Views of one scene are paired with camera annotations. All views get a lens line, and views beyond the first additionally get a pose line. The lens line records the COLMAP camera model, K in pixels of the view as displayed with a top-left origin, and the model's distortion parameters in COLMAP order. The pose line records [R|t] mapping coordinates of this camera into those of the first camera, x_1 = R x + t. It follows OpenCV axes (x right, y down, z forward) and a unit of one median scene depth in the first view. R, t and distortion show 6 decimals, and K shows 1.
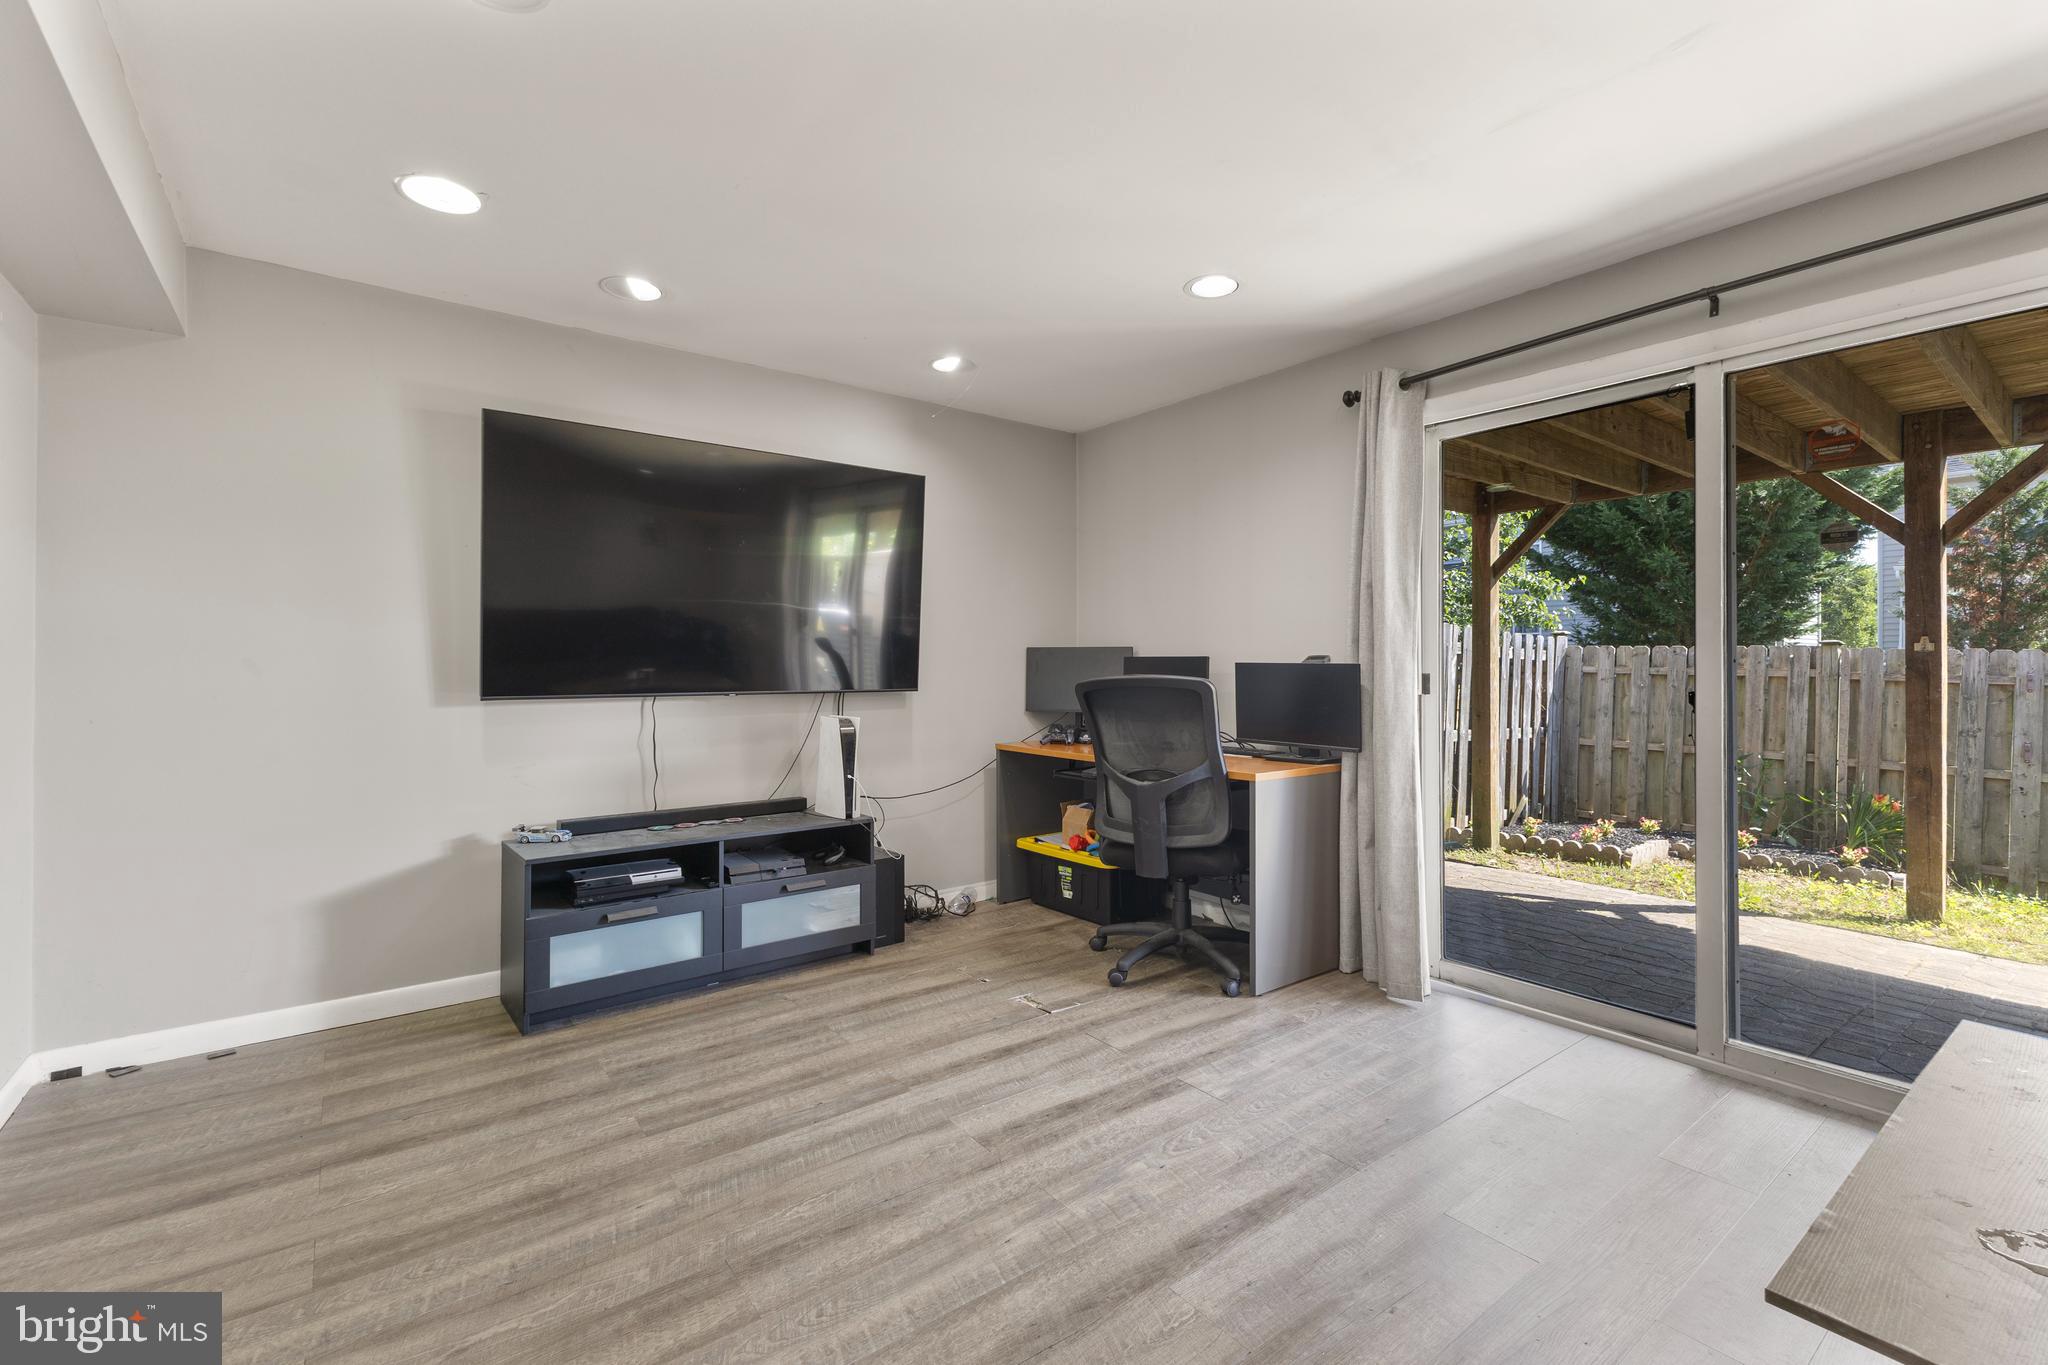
lens RADIAL K [[894.4, 0, 1029.4], [0, 894.4, 668.1], [0, 0, 1]] dist [0.010008, -0.000495]
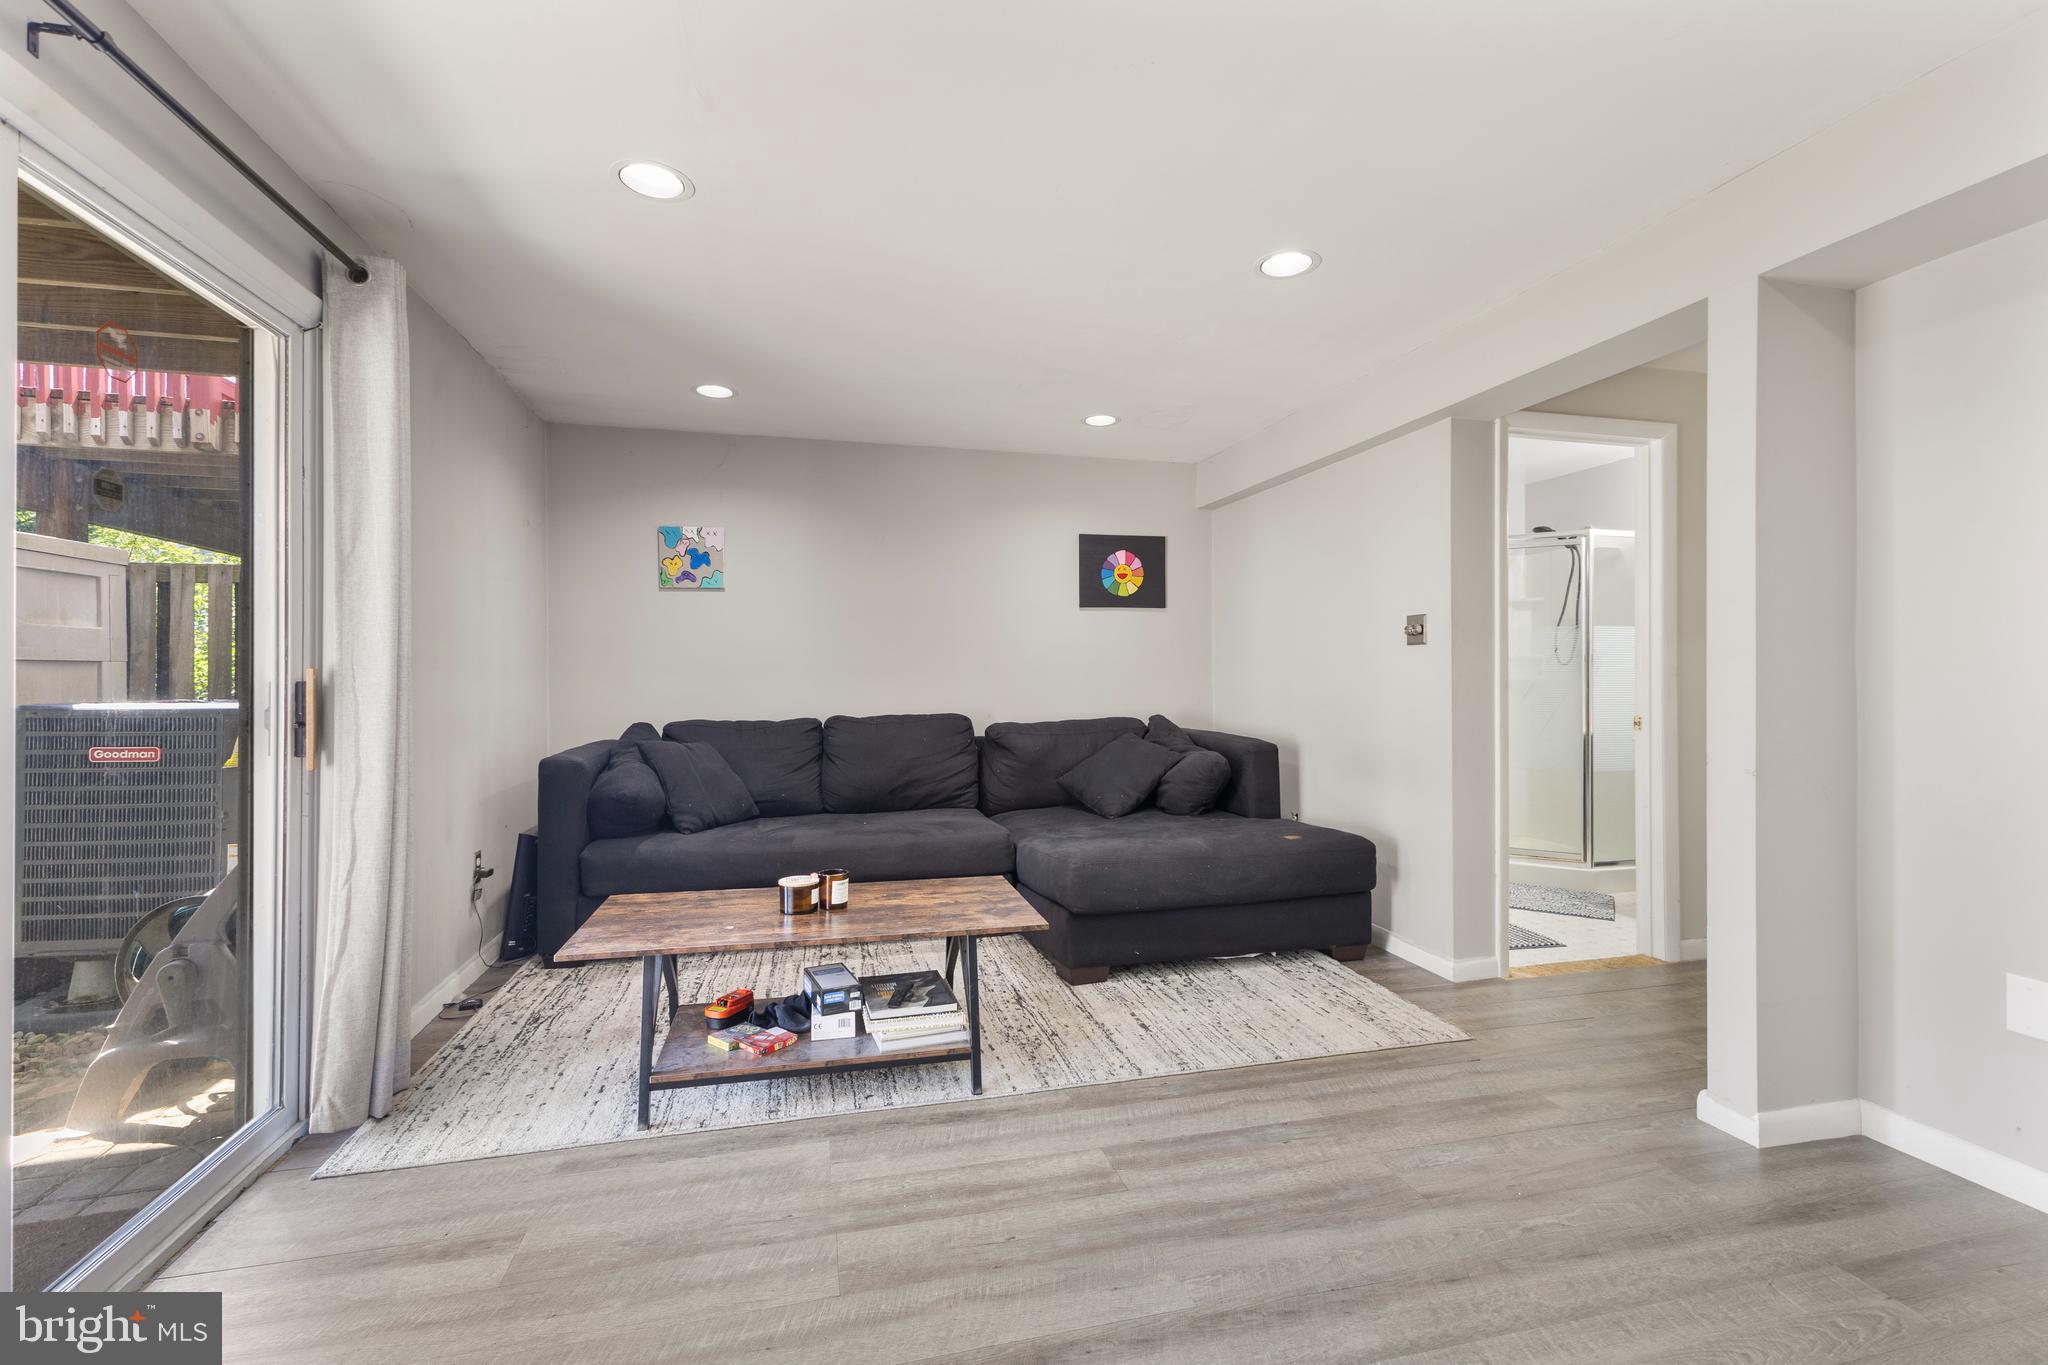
lens RADIAL K [[894.4, 0, 1032.6], [0, 894.4, 672.6], [0, 0, 1]] dist [0.010008, -0.000495]
pose [[-0.923525, 0.000752, 0.383537, -0.031359], [0.001674, 0.999996, 0.002071, -0.000985], [-0.383534, 0.002555, -0.923523, 1.121103]]
